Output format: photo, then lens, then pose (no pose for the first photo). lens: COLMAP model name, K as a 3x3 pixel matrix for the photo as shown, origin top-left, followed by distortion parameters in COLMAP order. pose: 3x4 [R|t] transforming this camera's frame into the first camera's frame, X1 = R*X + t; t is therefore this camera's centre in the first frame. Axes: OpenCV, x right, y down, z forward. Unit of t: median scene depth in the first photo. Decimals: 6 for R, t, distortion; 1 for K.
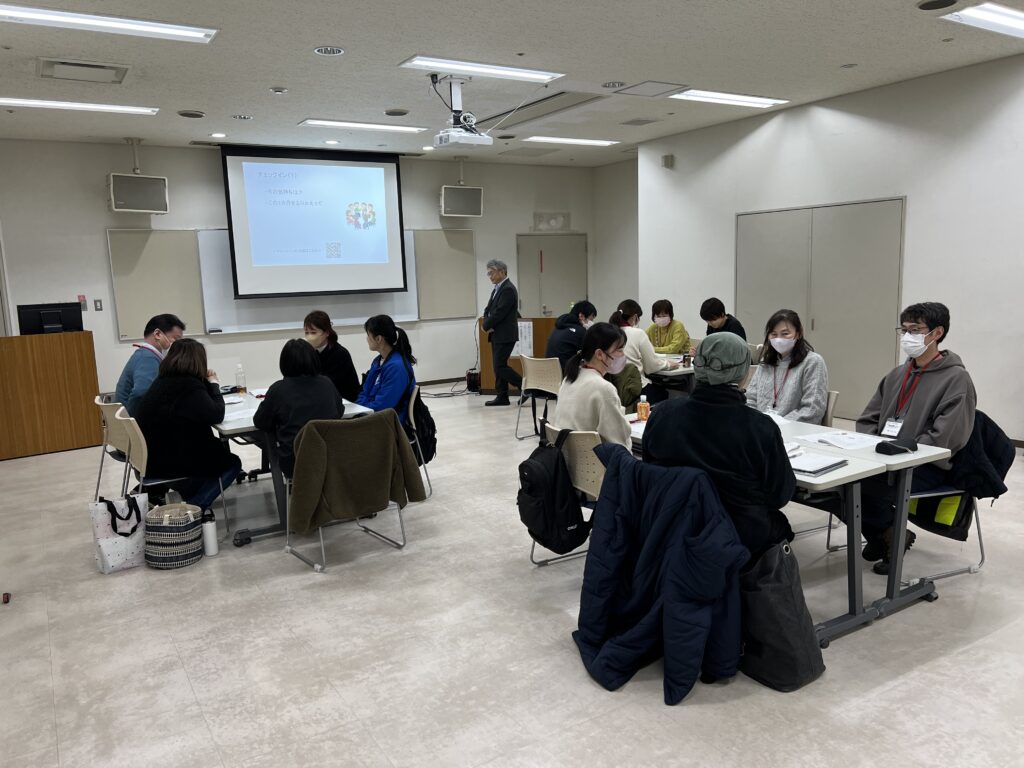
lens RADIAL K [[785.1, 0, 511.5], [0, 785.1, 390.6], [0, 0, 1]] dist [0.029542, -0.012762]
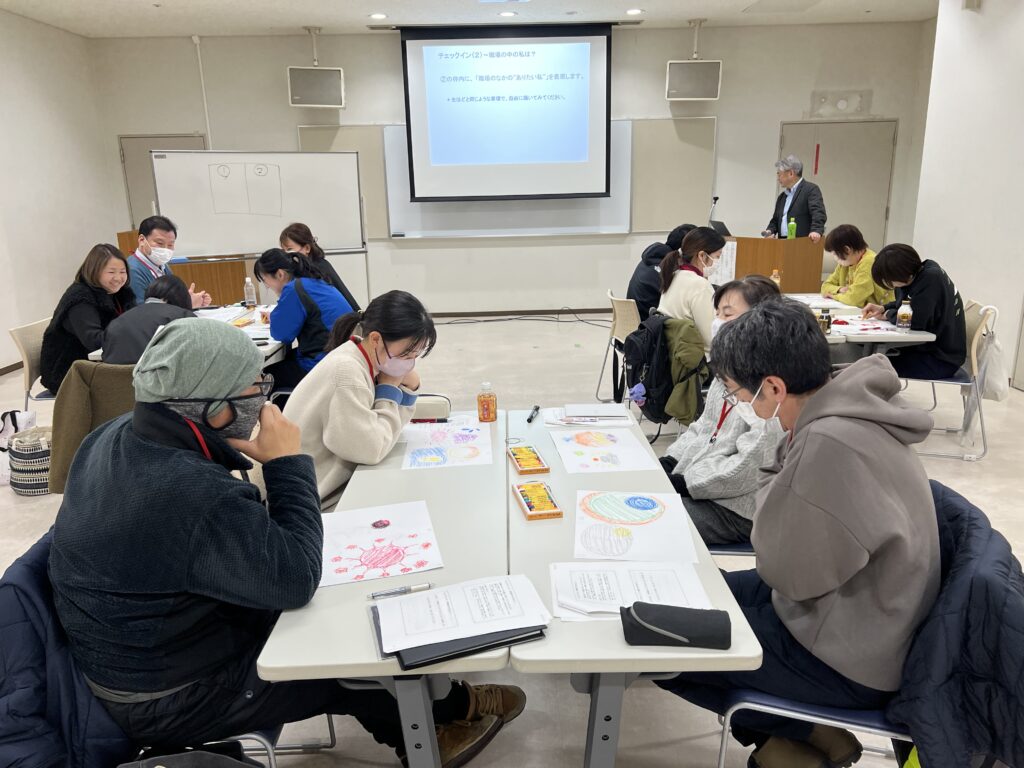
lens RADIAL K [[785.1, 0, 512.6], [0, 785.1, 377.7], [0, 0, 1]] dist [0.029542, -0.012762]
pose [[0.863050, 0.134739, -0.486816, 0.208397], [-0.083178, 0.988520, 0.126137, -0.033909], [0.498223, -0.068370, 0.864349, 0.220354]]
